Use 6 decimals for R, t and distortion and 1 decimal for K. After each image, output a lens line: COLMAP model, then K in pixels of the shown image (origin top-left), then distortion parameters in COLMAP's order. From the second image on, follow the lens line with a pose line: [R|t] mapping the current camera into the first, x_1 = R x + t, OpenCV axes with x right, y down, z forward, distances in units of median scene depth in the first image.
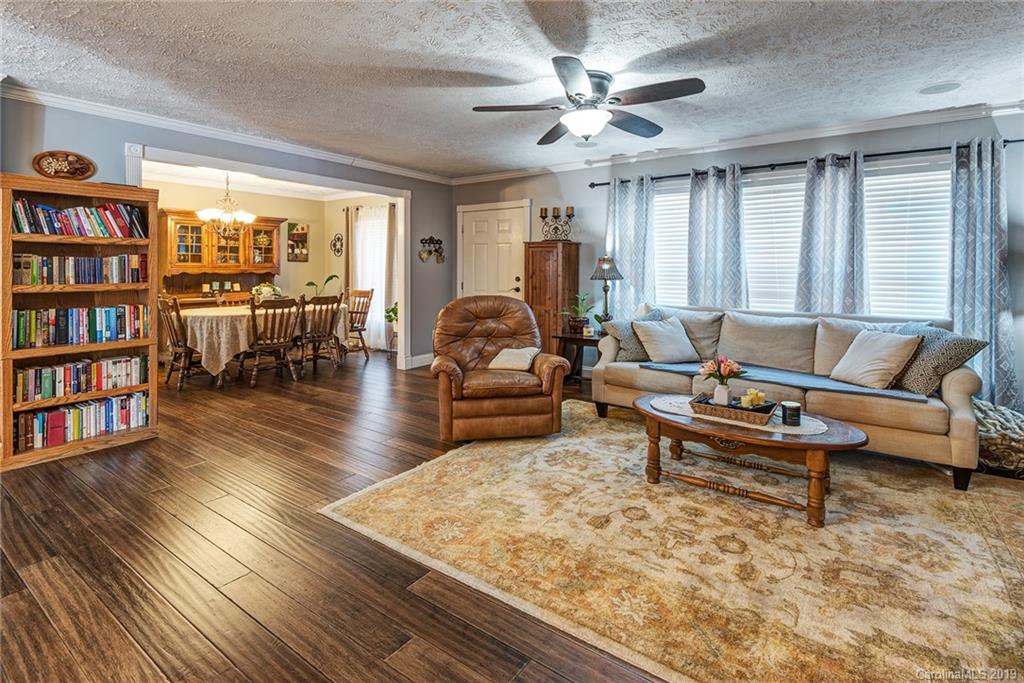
lens RADIAL K [[487.9, 0, 535.8], [0, 487.9, 267.3], [0, 0, 1]] dist [0.019163, -0.006982]
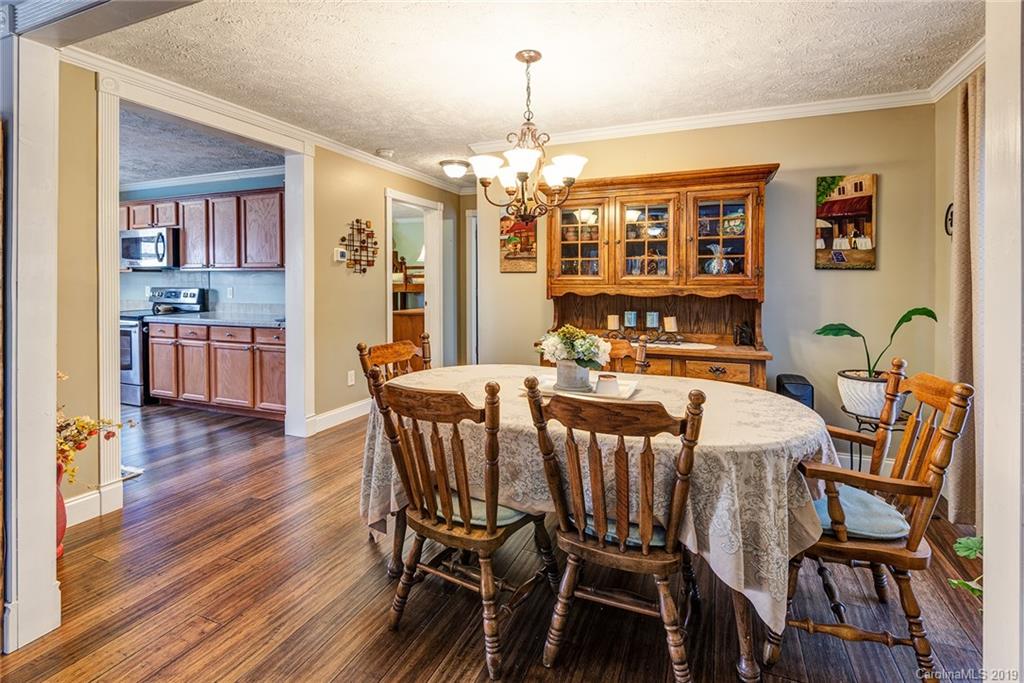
lens RADIAL K [[487.9, 0, 503.2], [0, 487.9, 288.9], [0, 0, 1]] dist [0.019163, -0.006982]
pose [[0.203708, 0.011466, -0.978965, -0.328169], [-0.001587, 0.999934, 0.011382, 0.000197], [0.979030, -0.000765, 0.203713, 1.462464]]
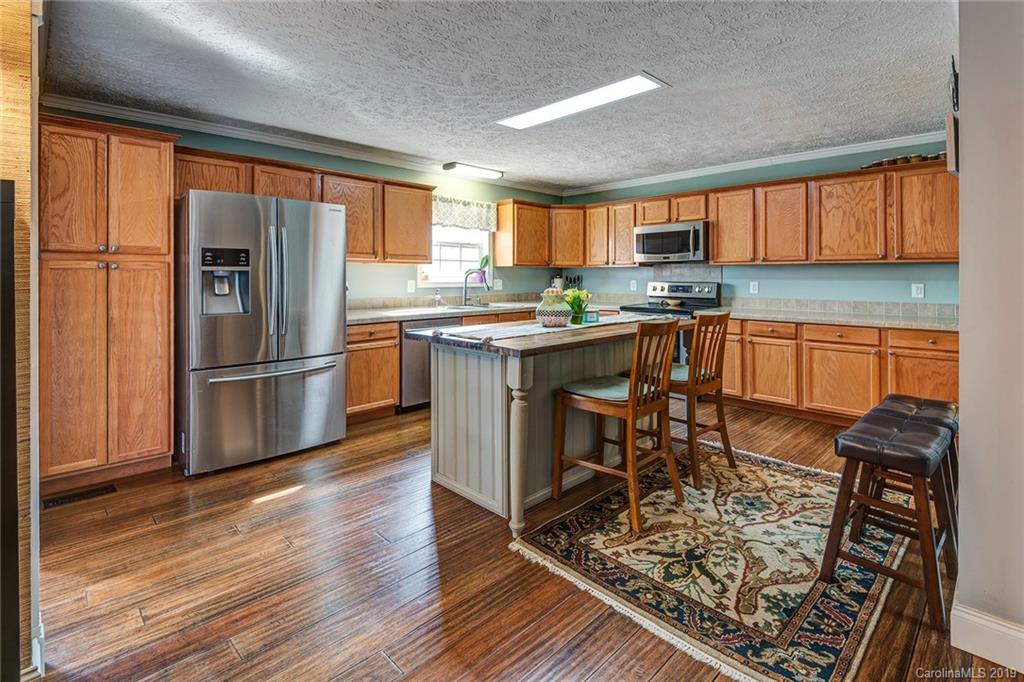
lens RADIAL K [[487.9, 0, 513.6], [0, 487.9, 275.6], [0, 0, 1]] dist [0.019163, -0.006982]
pose [[-0.172586, -0.003614, -0.984988, -0.455660], [-0.004020, 0.999988, -0.002965, 0.002473], [0.984986, 0.003448, -0.172598, 0.488915]]
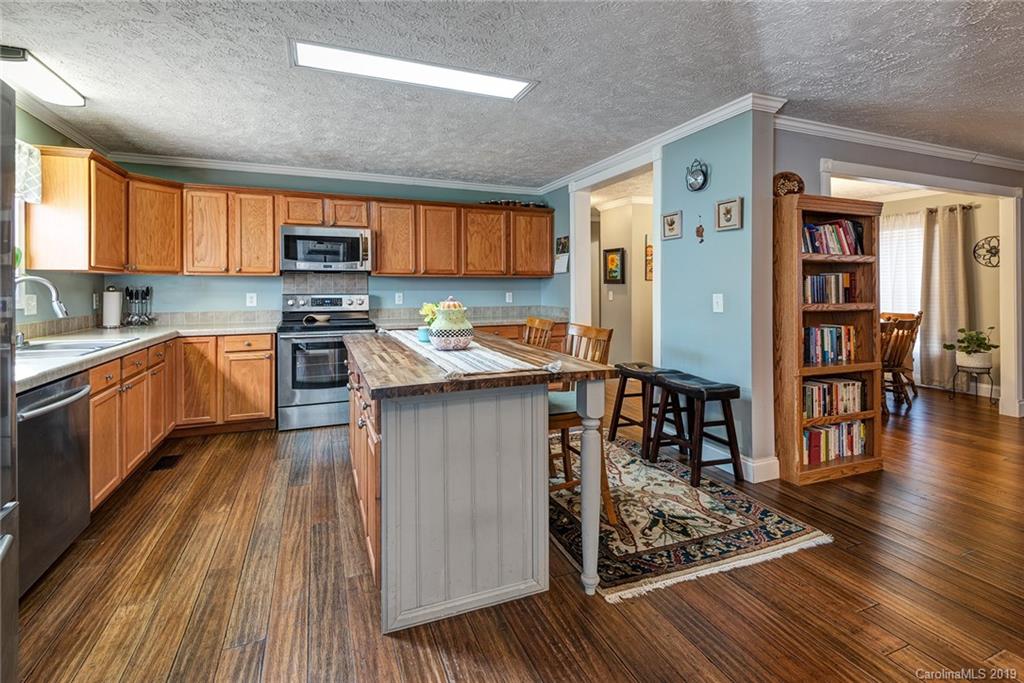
lens RADIAL K [[487.9, 0, 521.4], [0, 487.9, 291.3], [0, 0, 1]] dist [0.019163, -0.006982]
pose [[0.849541, -0.000274, -0.527522, -0.884415], [0.002696, 0.999989, 0.003822, 0.004292], [0.527515, -0.004669, 0.849533, -0.146797]]
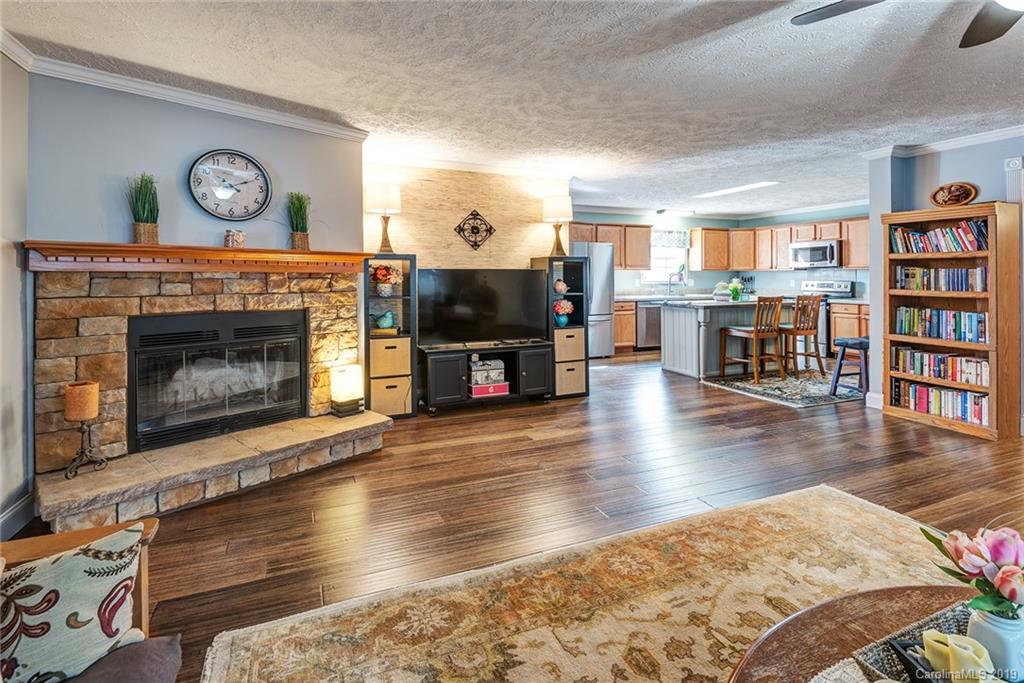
lens RADIAL K [[496.7, 0, 499.5], [0, 496.7, 274.9], [0, 0, 1]] dist [0.001214, 0.001332]
pose [[-0.535070, -0.004524, -0.844795, 0.696864], [-0.002170, 0.999990, -0.003981, 0.001751], [0.844805, -0.000297, -0.535075, 0.702578]]
